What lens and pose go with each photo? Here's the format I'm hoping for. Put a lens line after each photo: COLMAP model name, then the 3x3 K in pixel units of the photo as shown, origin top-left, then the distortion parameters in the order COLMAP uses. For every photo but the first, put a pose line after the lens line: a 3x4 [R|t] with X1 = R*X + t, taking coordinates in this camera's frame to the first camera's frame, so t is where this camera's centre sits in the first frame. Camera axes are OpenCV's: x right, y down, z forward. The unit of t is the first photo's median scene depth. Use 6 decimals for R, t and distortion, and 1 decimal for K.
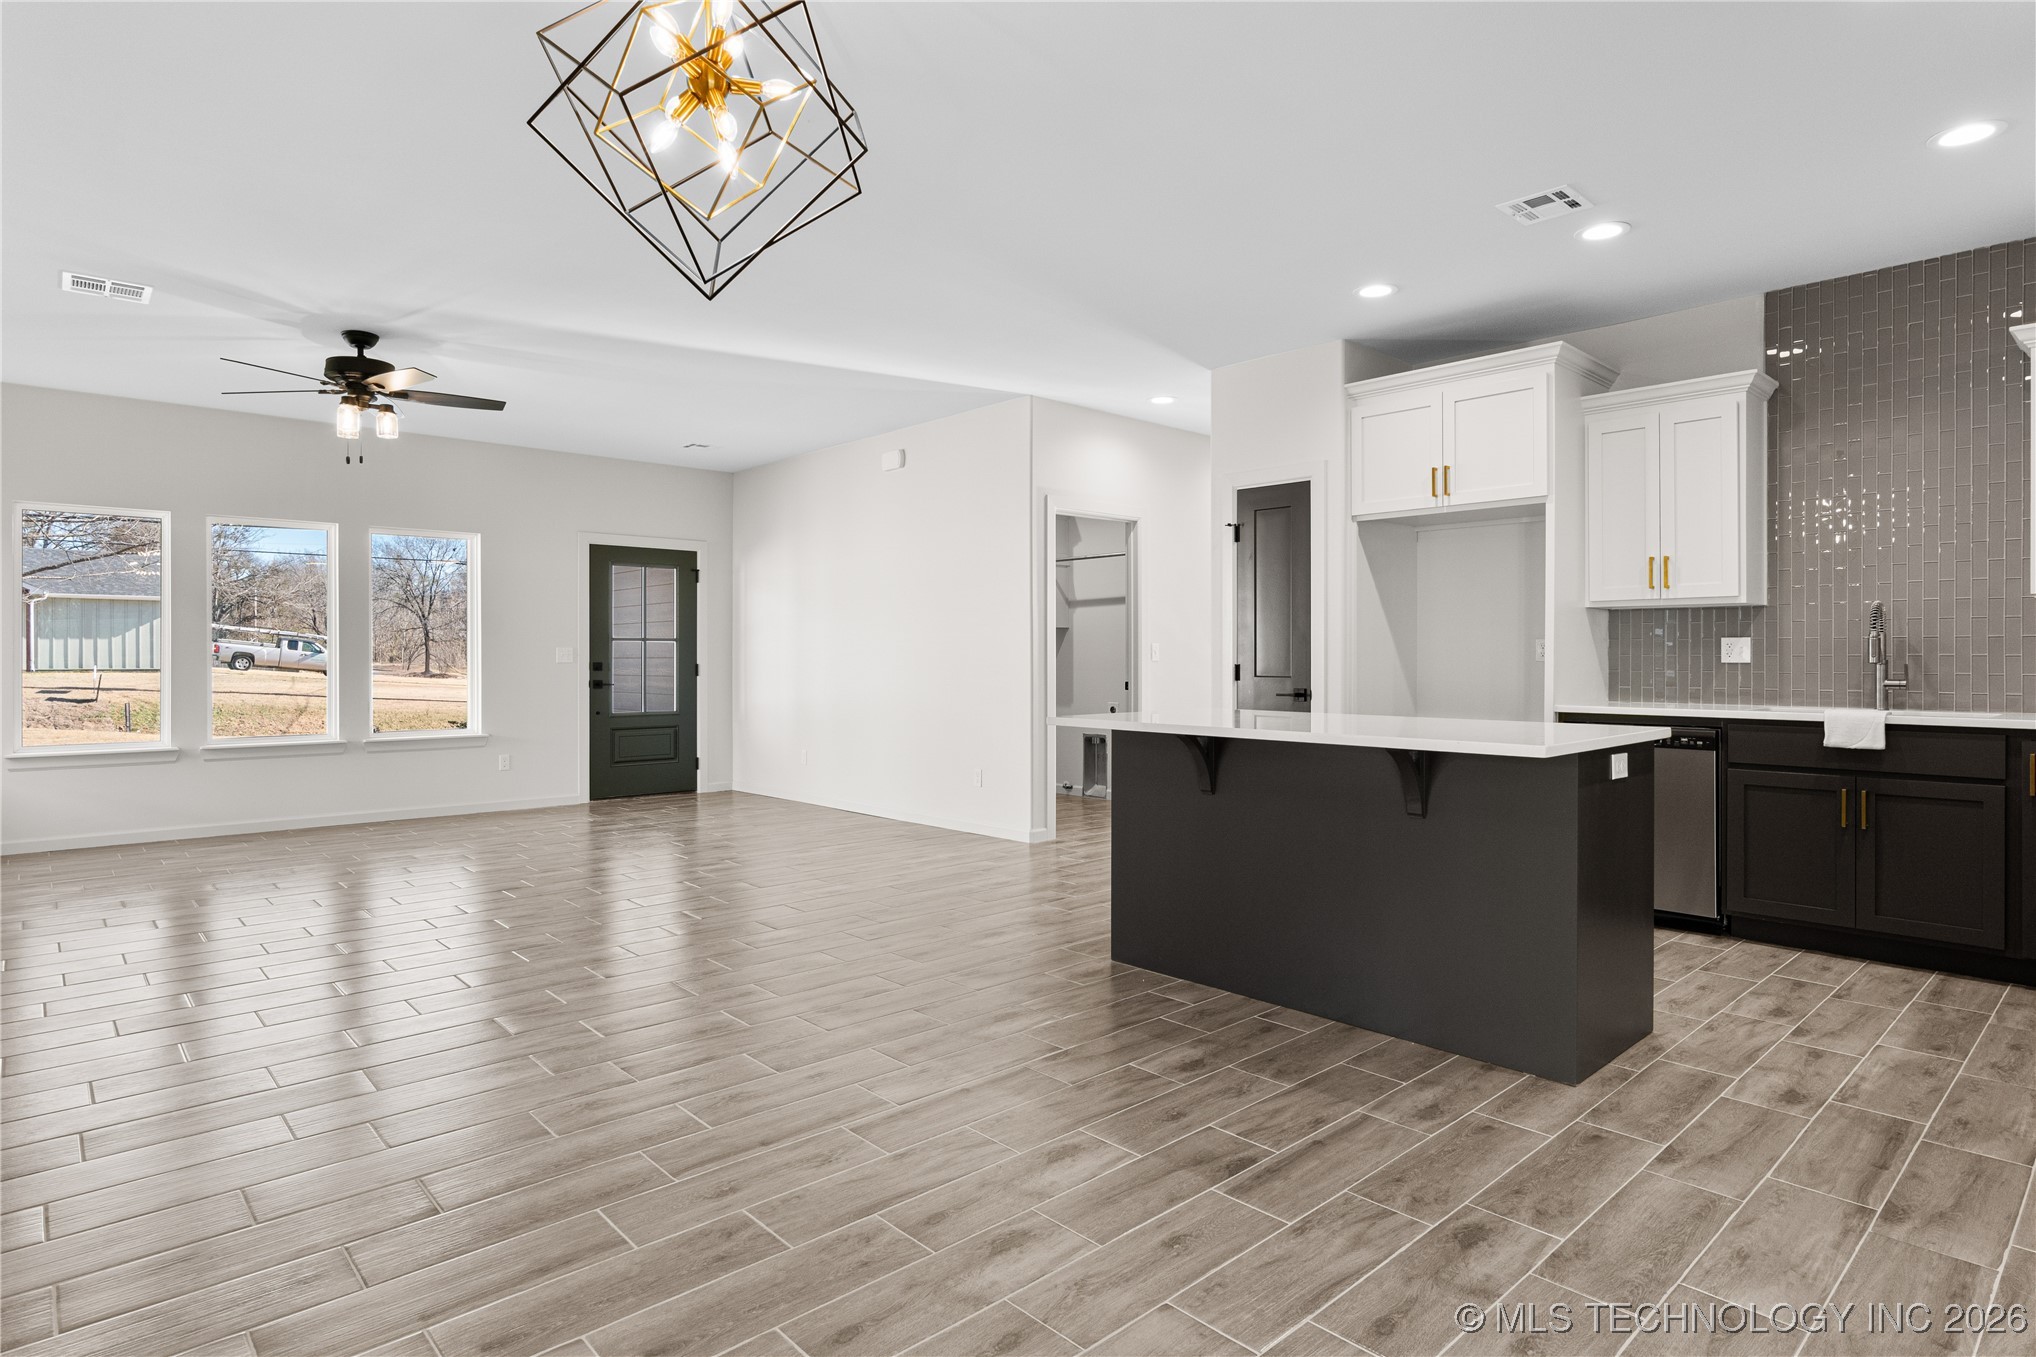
lens RADIAL K [[1094.9, 0, 1024.5], [0, 1094.9, 669.9], [0, 0, 1]] dist [-0.011989, 0.001783]
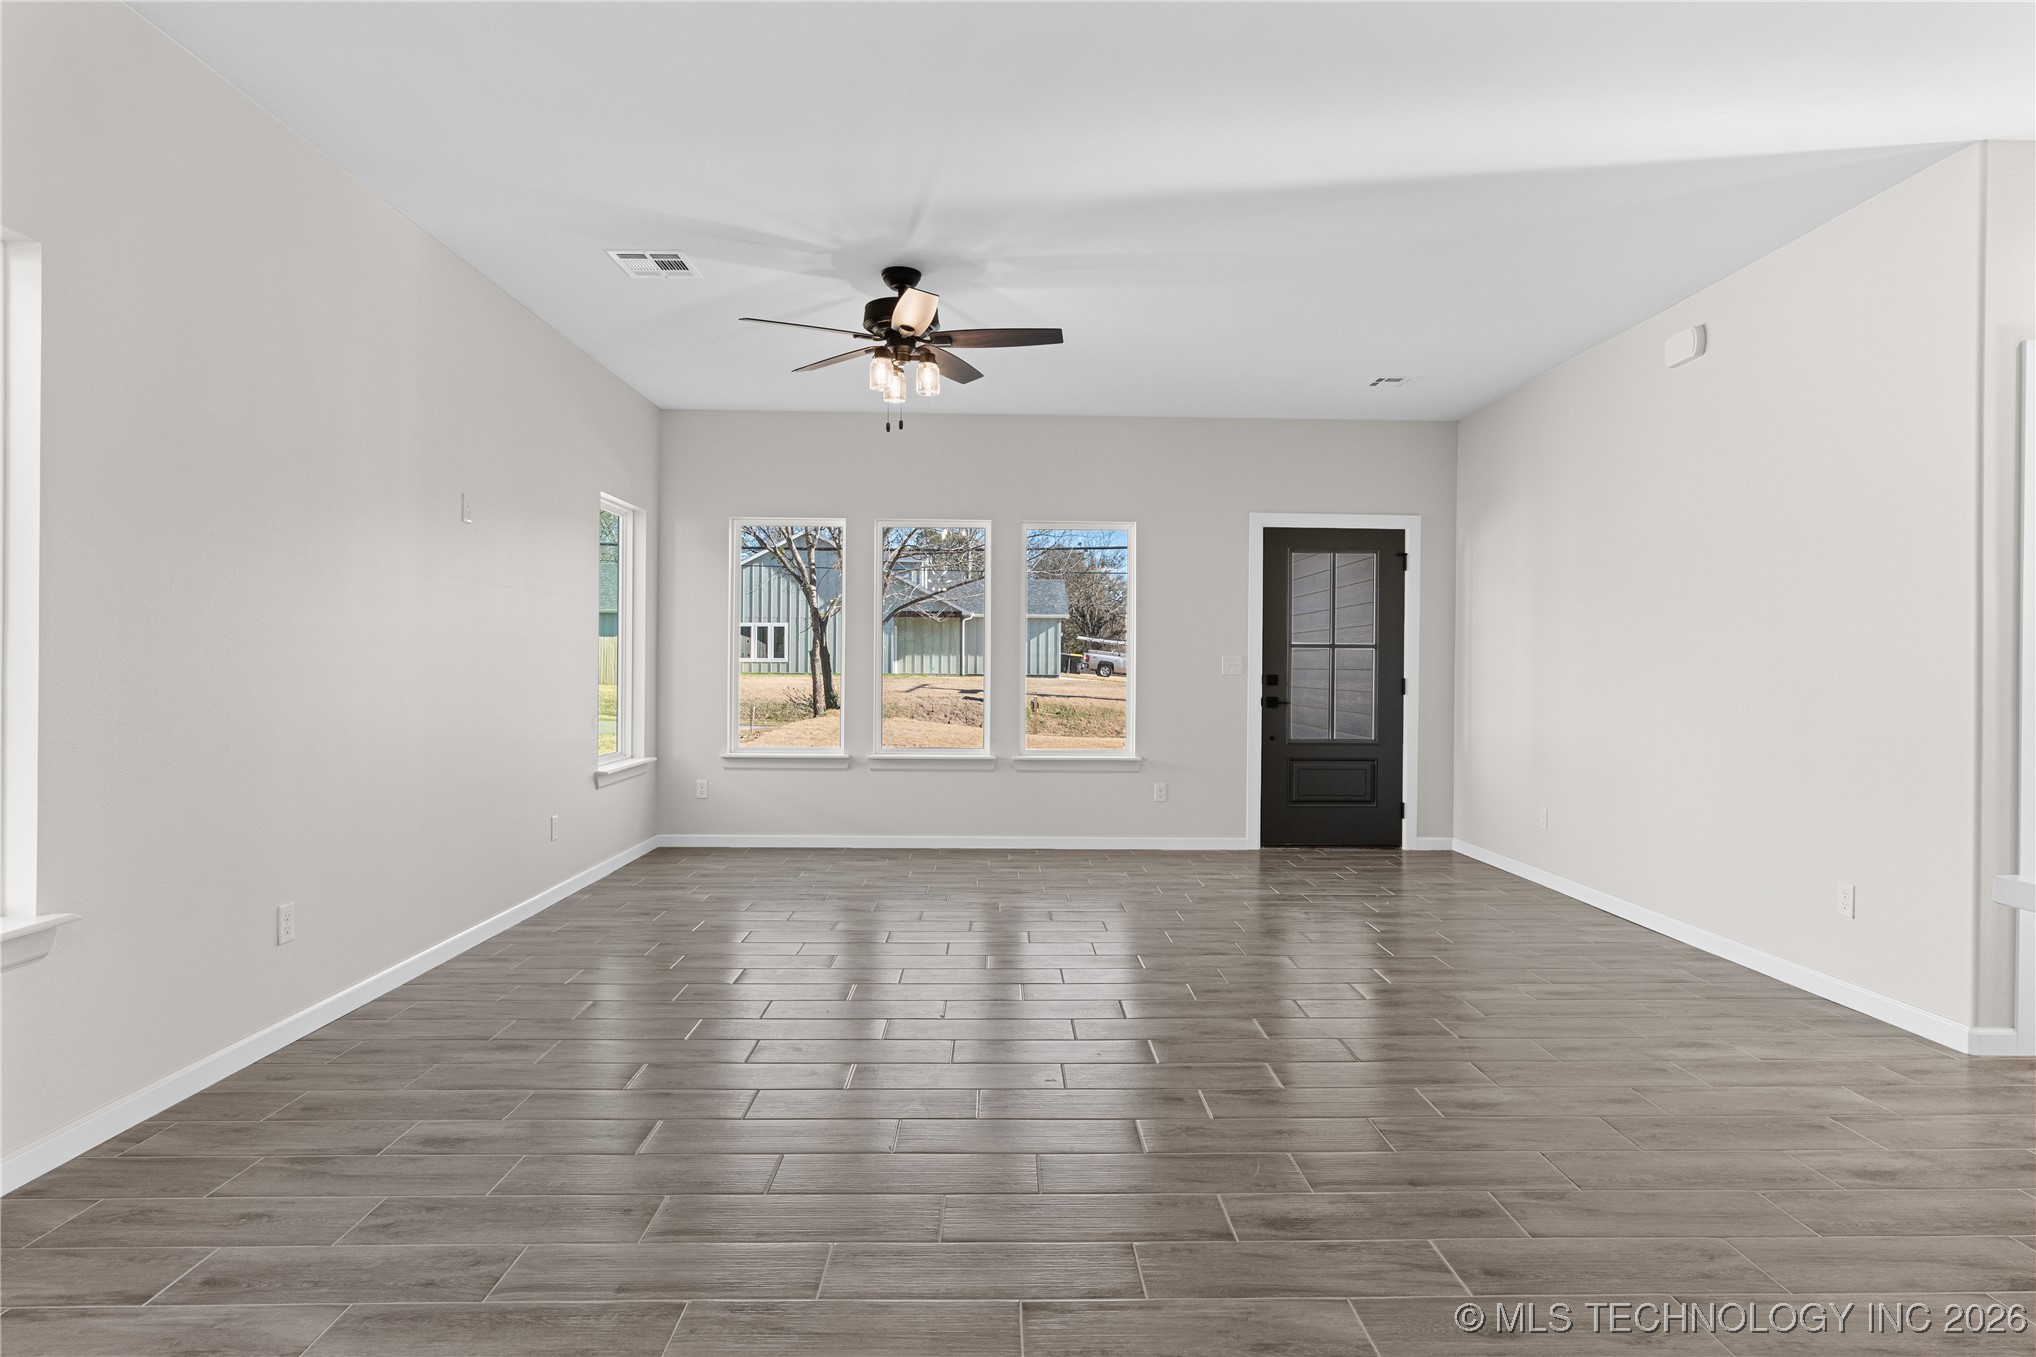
lens RADIAL K [[1112.8, 0, 1027.0], [0, 1112.8, 667.4], [0, 0, 1]] dist [-0.000596, 0.001744]
pose [[0.754624, 0.008436, -0.656103, 0.016741], [-0.016735, 0.999840, -0.006393, -0.007150], [0.655944, 0.015804, 0.754644, 0.477227]]
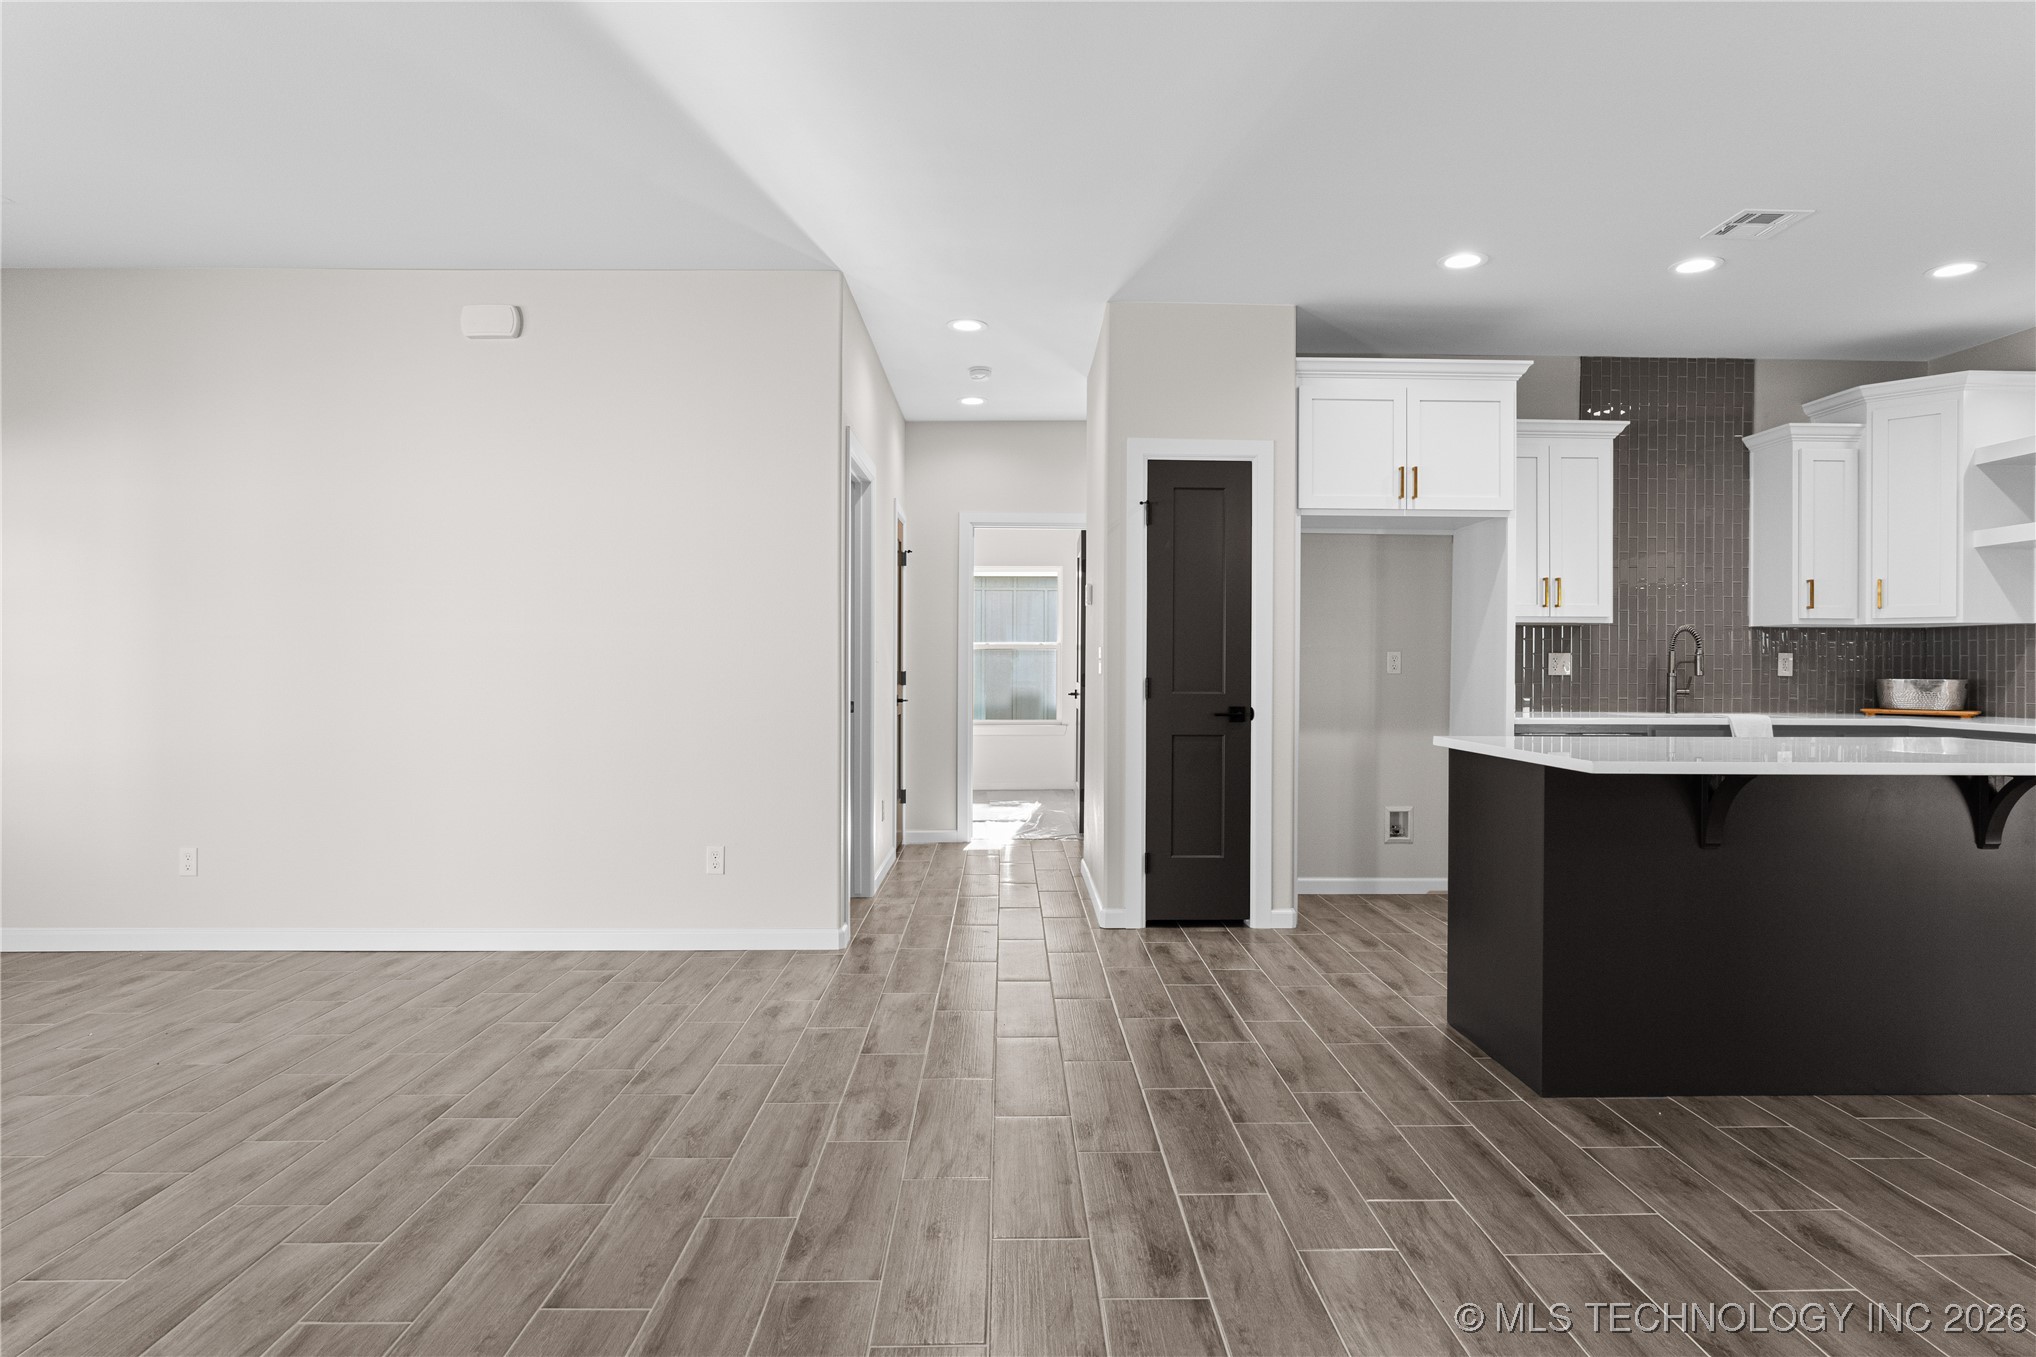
lens RADIAL K [[1091.6, 0, 1024.8], [0, 1091.6, 665.2], [0, 0, 1]] dist [-0.021547, 0.012862]
pose [[0.663291, 0.003456, 0.748354, -0.570477], [0.004747, 0.999950, -0.008825, -0.009354], [-0.748346, 0.009406, 0.663241, 0.664608]]
